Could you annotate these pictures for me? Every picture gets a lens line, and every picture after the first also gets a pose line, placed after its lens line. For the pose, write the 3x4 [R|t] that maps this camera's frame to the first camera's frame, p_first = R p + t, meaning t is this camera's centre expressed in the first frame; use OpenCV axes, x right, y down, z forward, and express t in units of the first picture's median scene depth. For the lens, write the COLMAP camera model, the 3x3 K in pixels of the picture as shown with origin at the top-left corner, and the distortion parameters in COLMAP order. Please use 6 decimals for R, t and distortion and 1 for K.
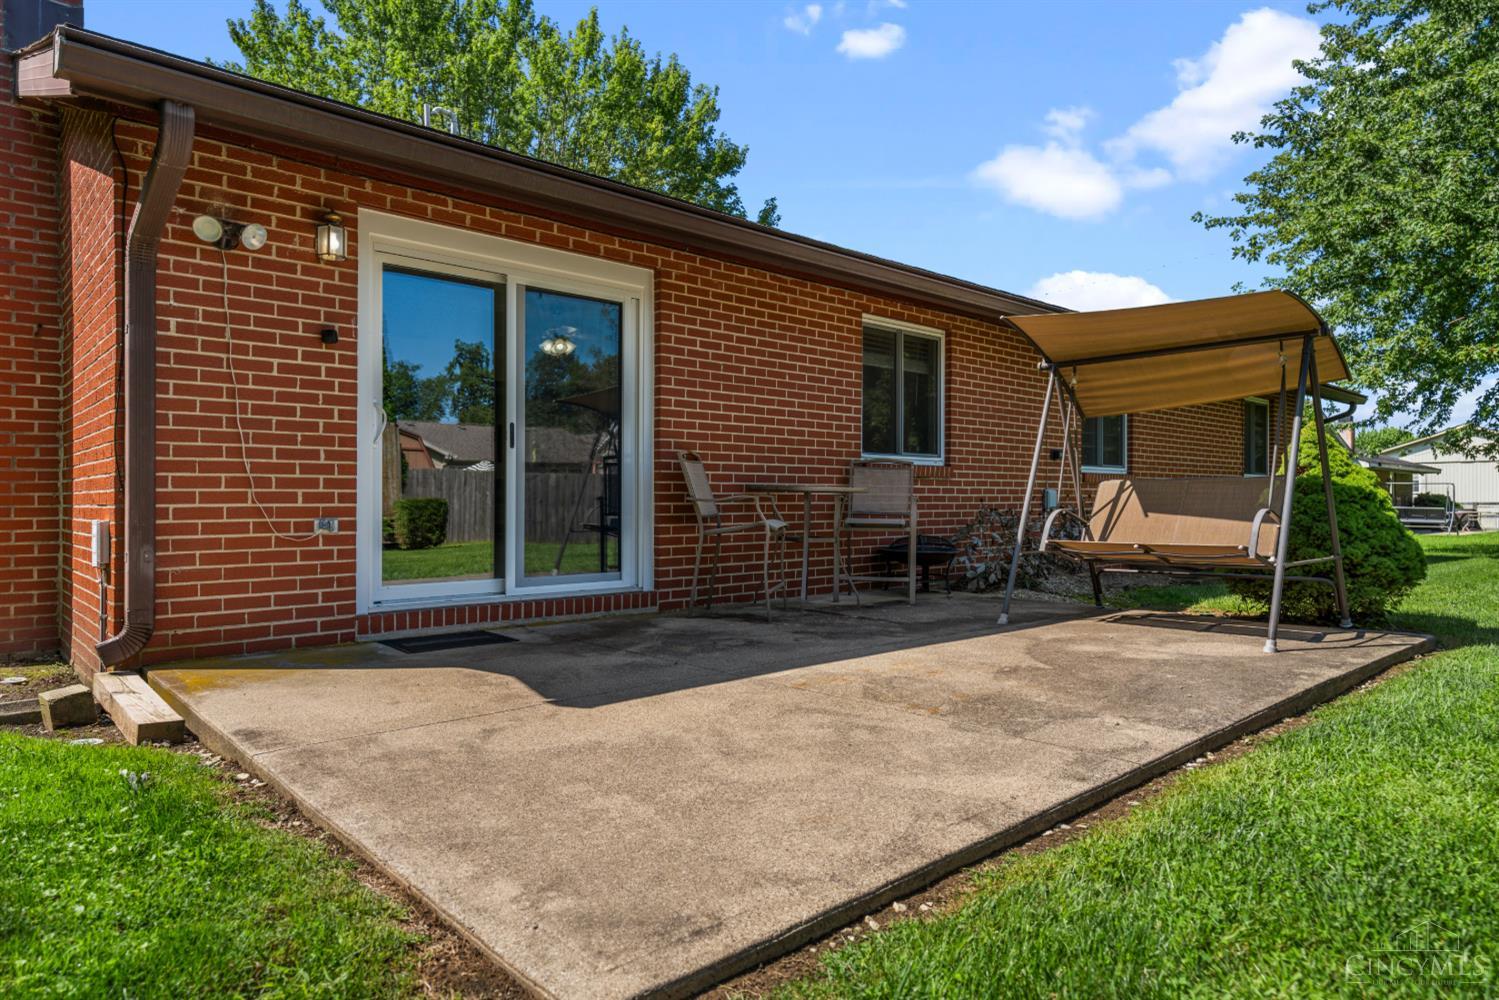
lens RADIAL K [[882.6, 0, 749.5], [0, 882.6, 500.0], [0, 0, 1]] dist [-0.001448, 0.001603]
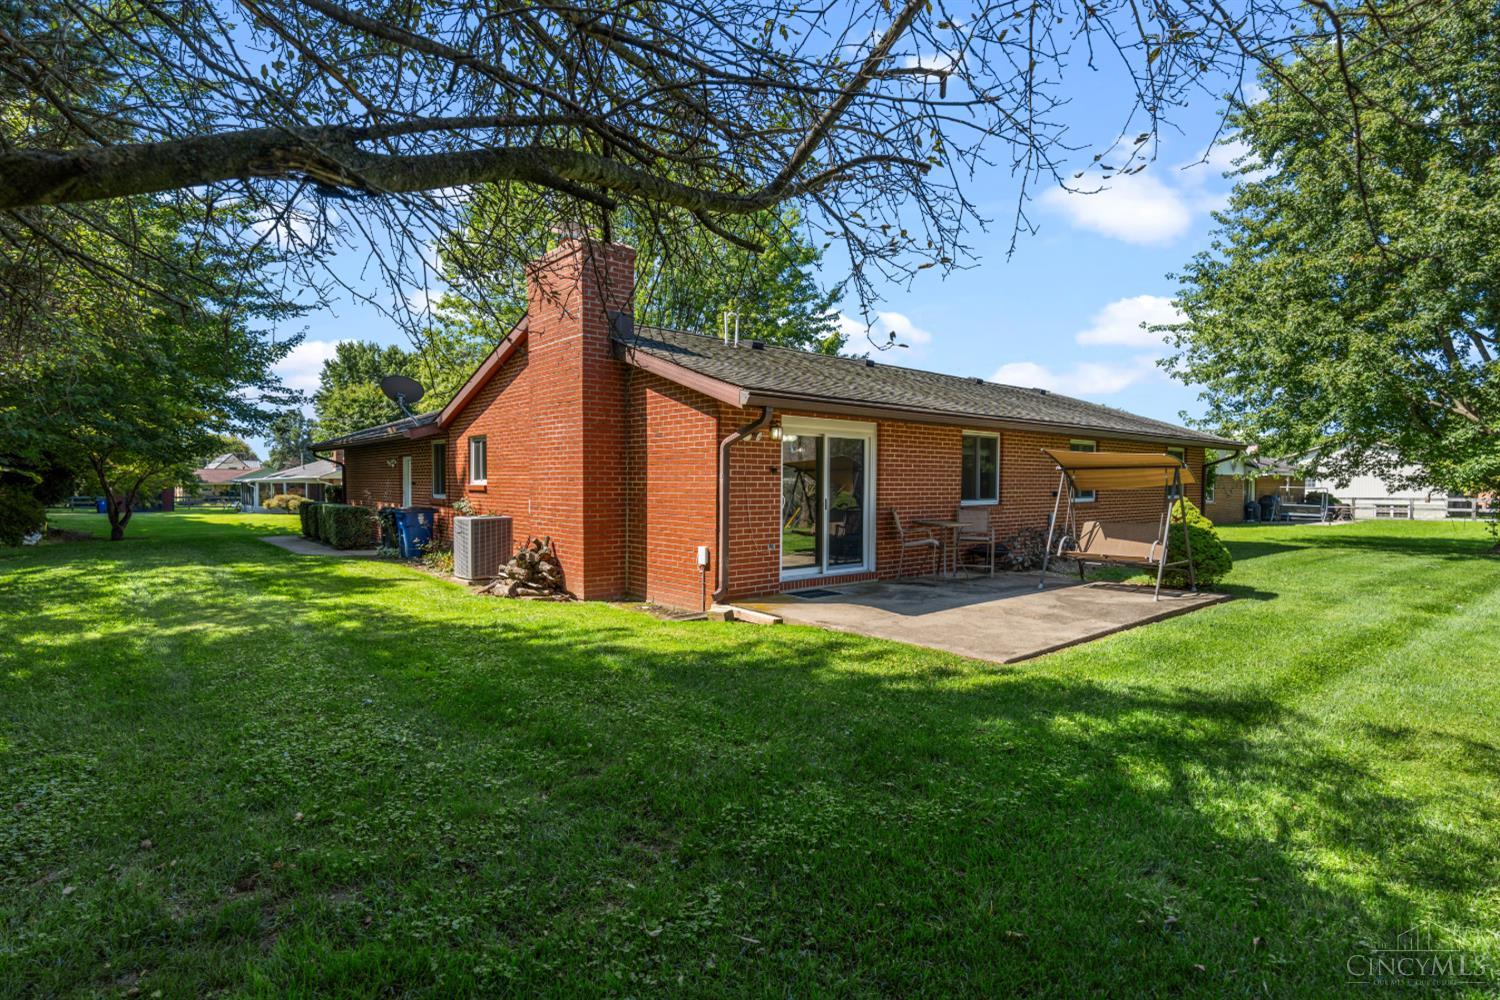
lens RADIAL K [[744.4, 0, 750.0], [0, 744.4, 500.0], [0, 0, 1]] dist [0.000567, -0.000185]
pose [[0.999743, 0.004083, -0.022297, -0.377347], [-0.003463, 0.999608, 0.027767, -0.122932], [0.022402, -0.027683, 0.999366, -0.828918]]
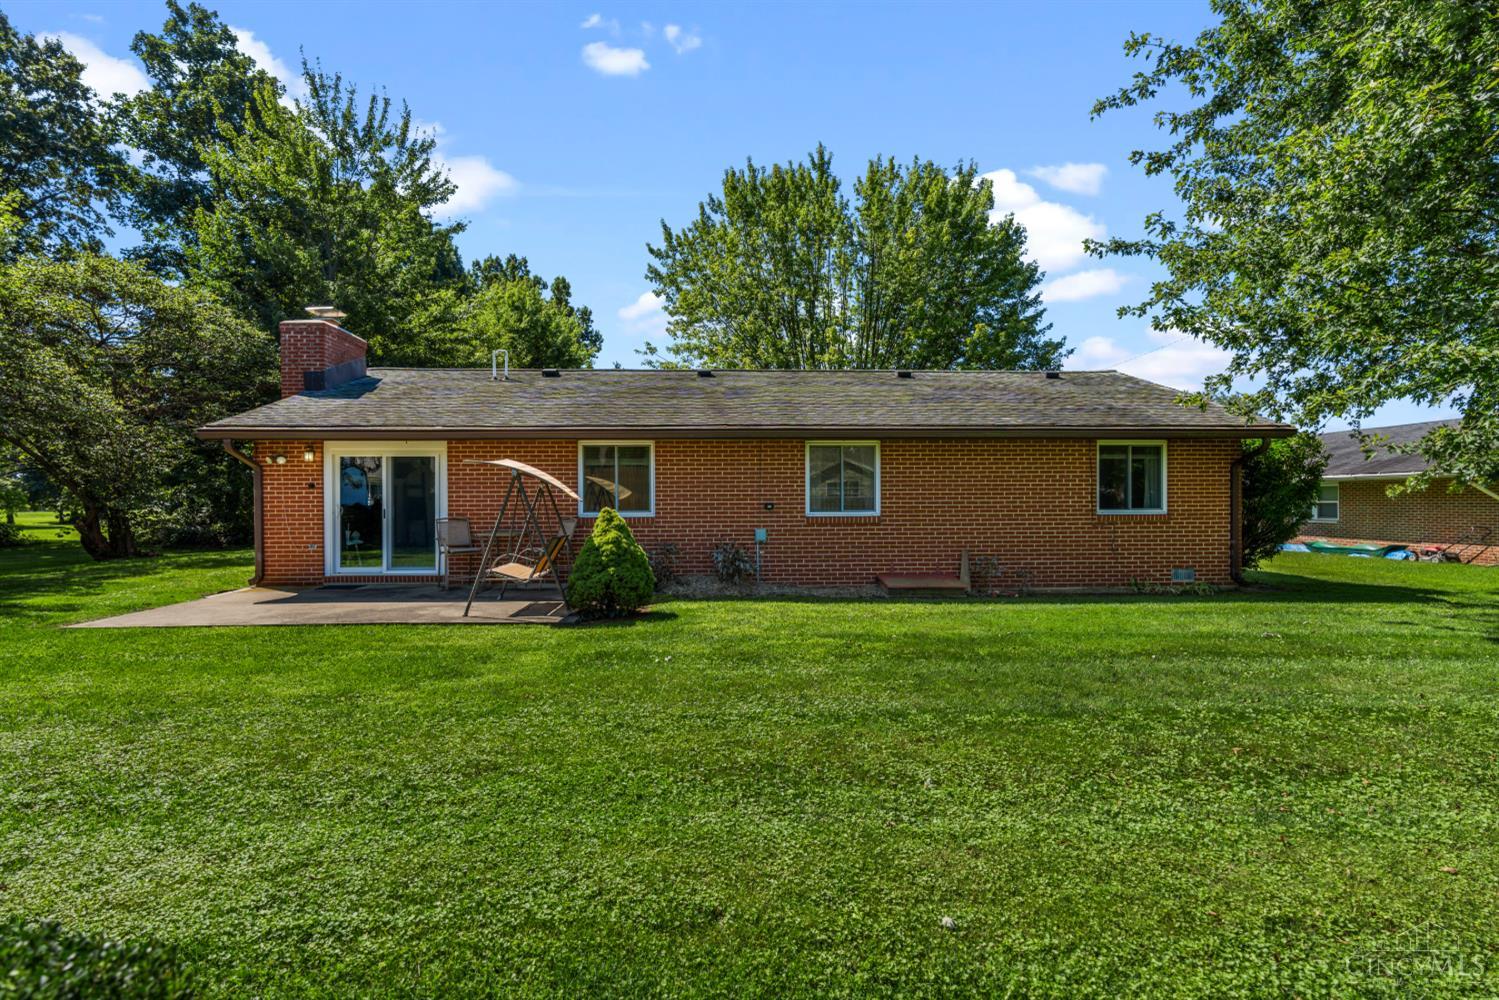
lens RADIAL K [[743.9, 0, 749.5], [0, 743.9, 500.0], [0, 0, 1]] dist [0.000567, -0.000185]
pose [[0.753602, -0.007654, -0.657286, 1.828690], [0.004439, 0.999969, -0.006556, -0.084464], [0.657316, 0.002023, 0.753613, 0.025425]]
